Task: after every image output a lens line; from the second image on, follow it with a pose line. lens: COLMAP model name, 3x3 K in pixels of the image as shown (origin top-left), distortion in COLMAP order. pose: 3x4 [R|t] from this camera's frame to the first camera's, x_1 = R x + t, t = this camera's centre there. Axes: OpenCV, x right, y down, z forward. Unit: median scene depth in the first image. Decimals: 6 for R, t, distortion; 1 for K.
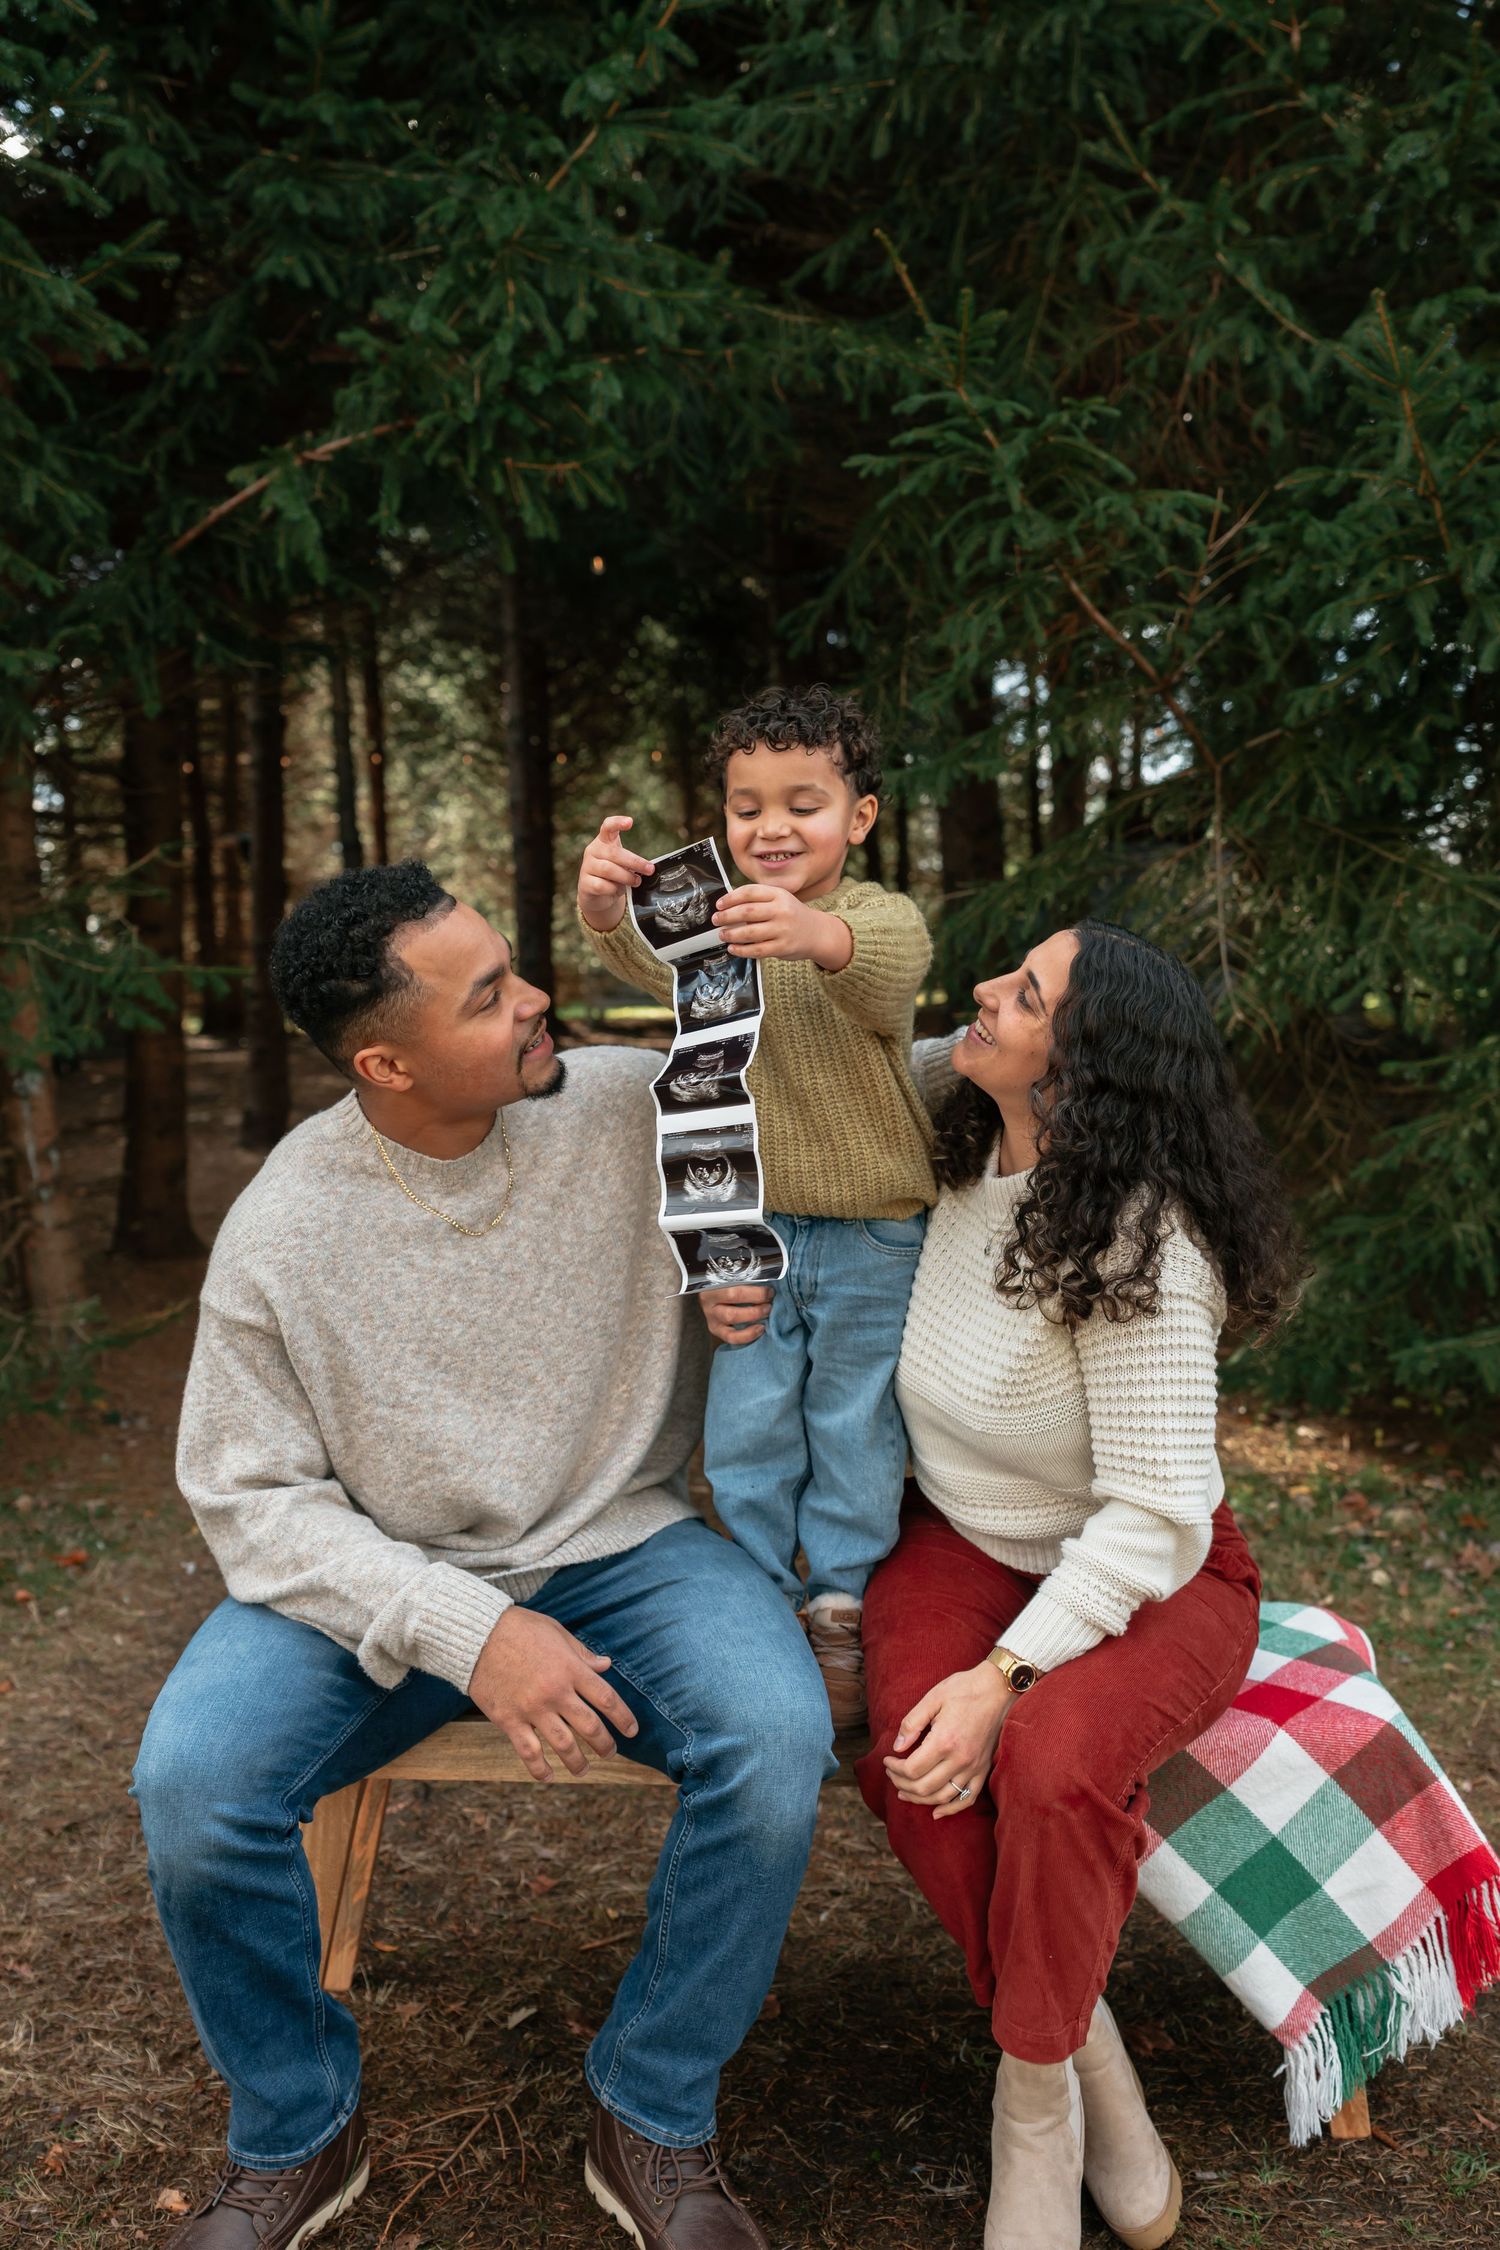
lens RADIAL K [[2139.7, 0, 750.0], [0, 2139.7, 1125.0], [0, 0, 1]] dist [0.002741, -0.003676]
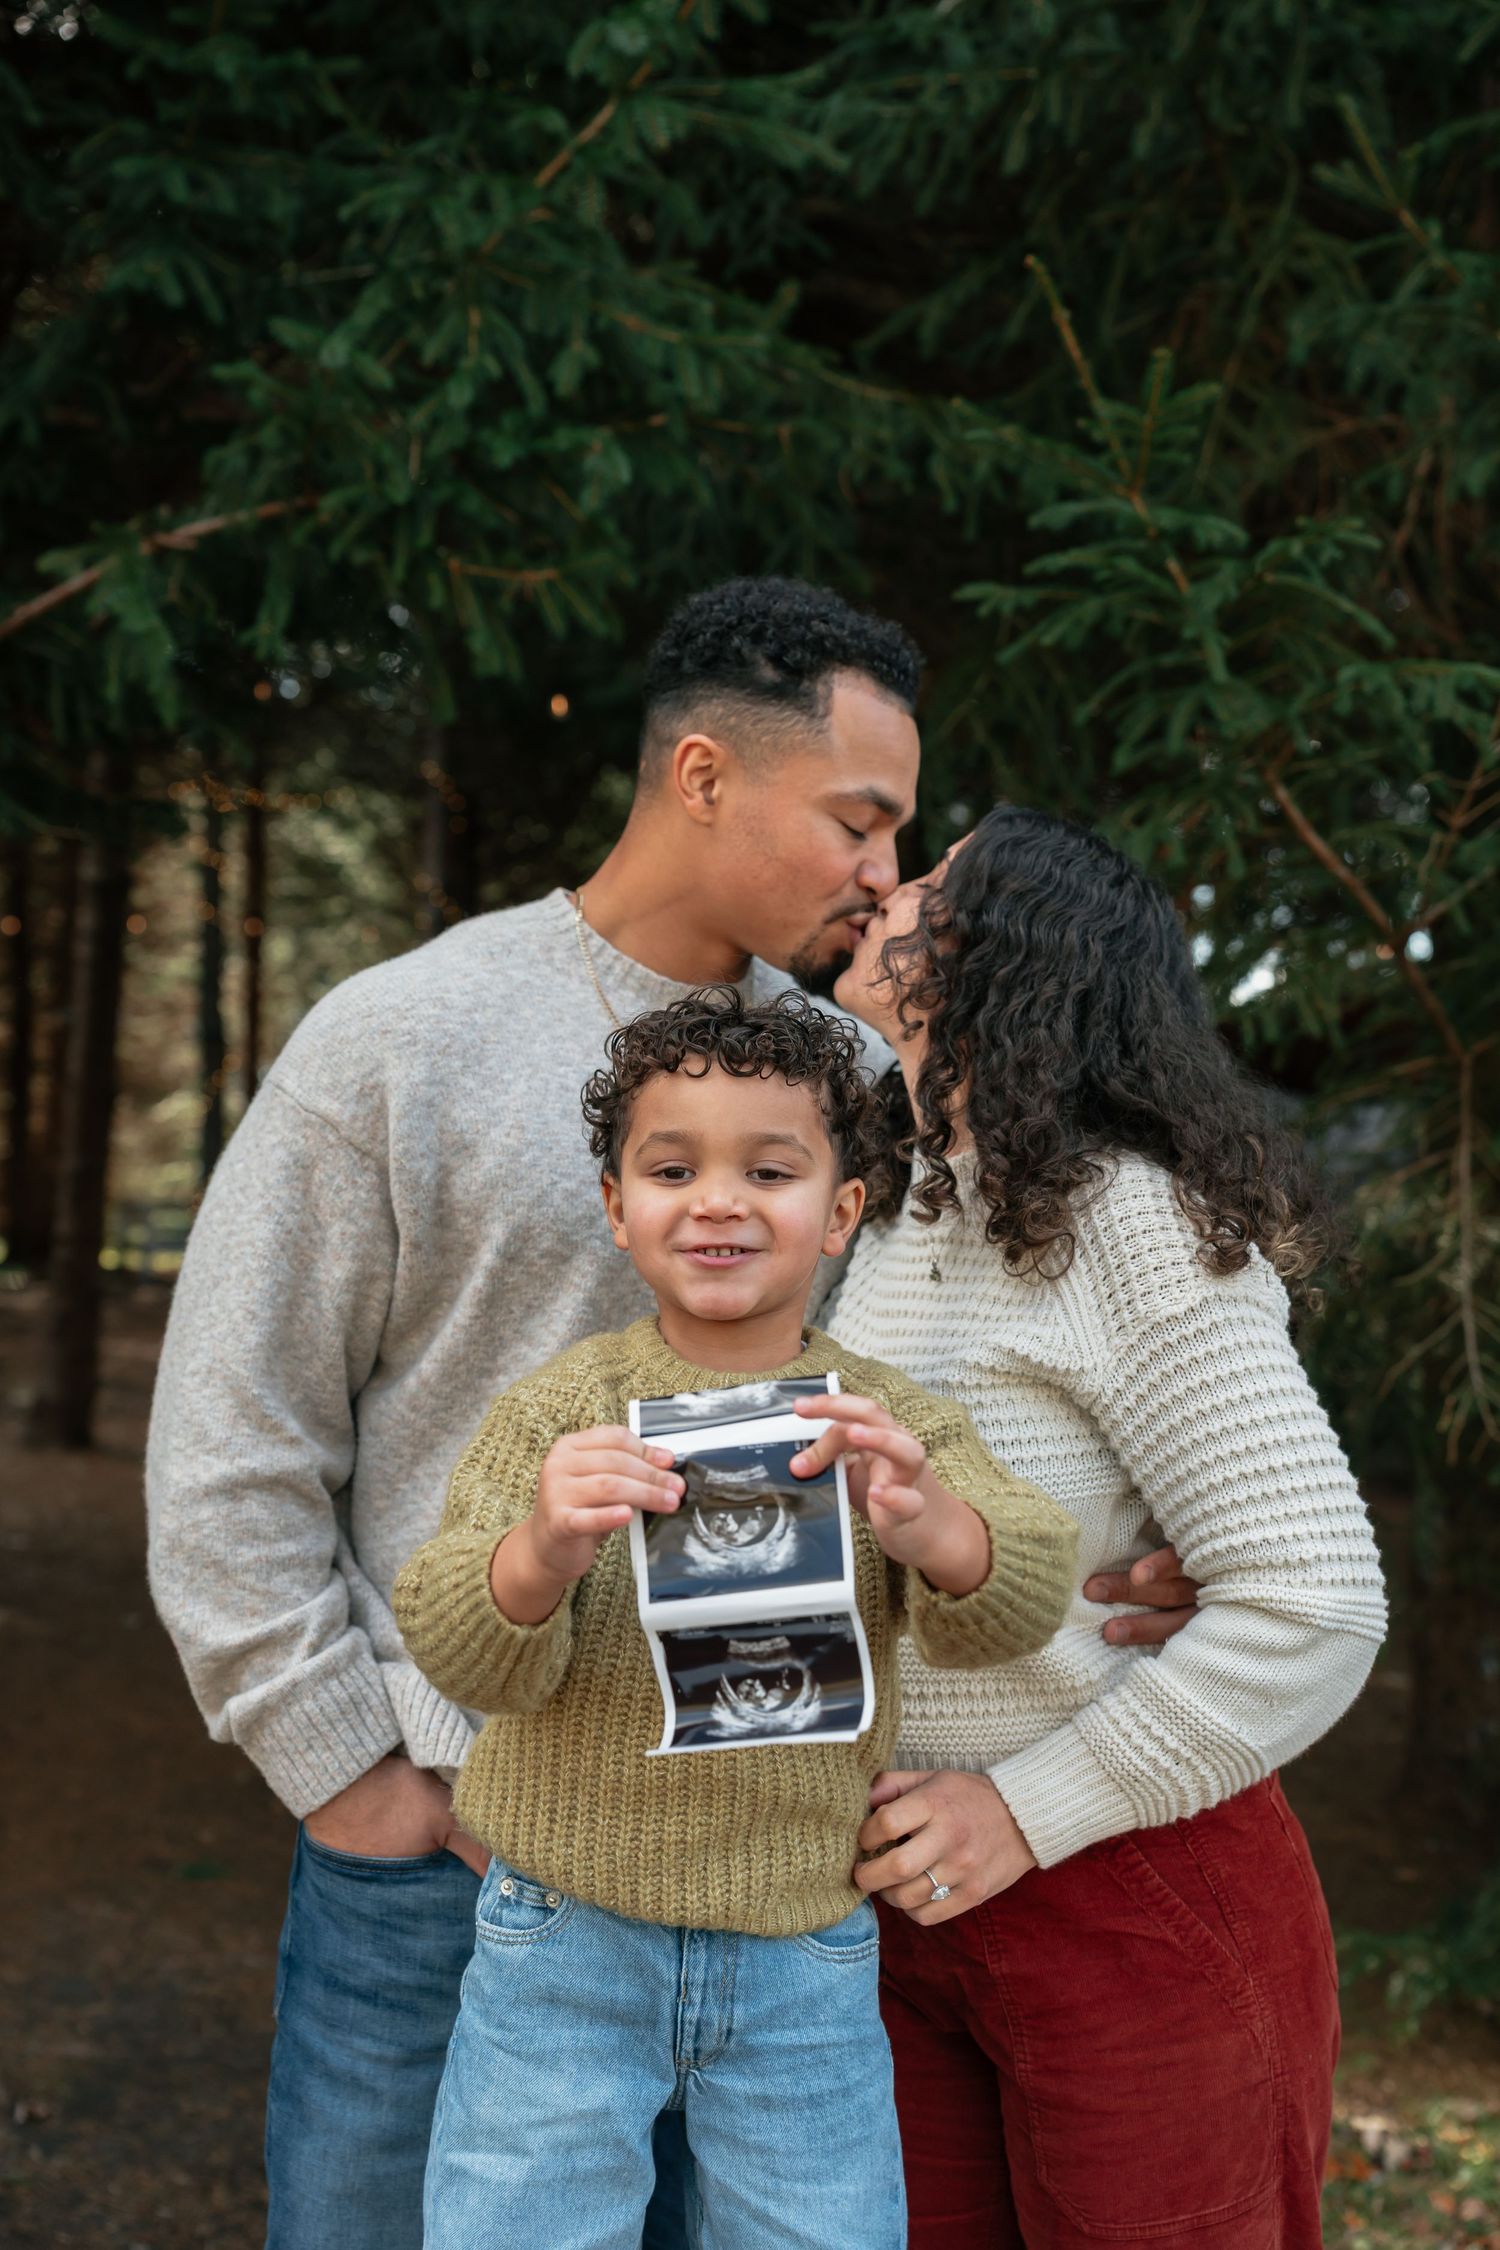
lens RADIAL K [[2752.5, 0, 750.0], [0, 2752.5, 1125.0], [0, 0, 1]] dist [-0.021968, 0.002574]
pose [[0.998474, 0.054059, 0.011263, -0.019792], [-0.052560, 0.992938, -0.106354, -0.046631], [-0.016933, 0.105599, 0.994265, 0.153626]]
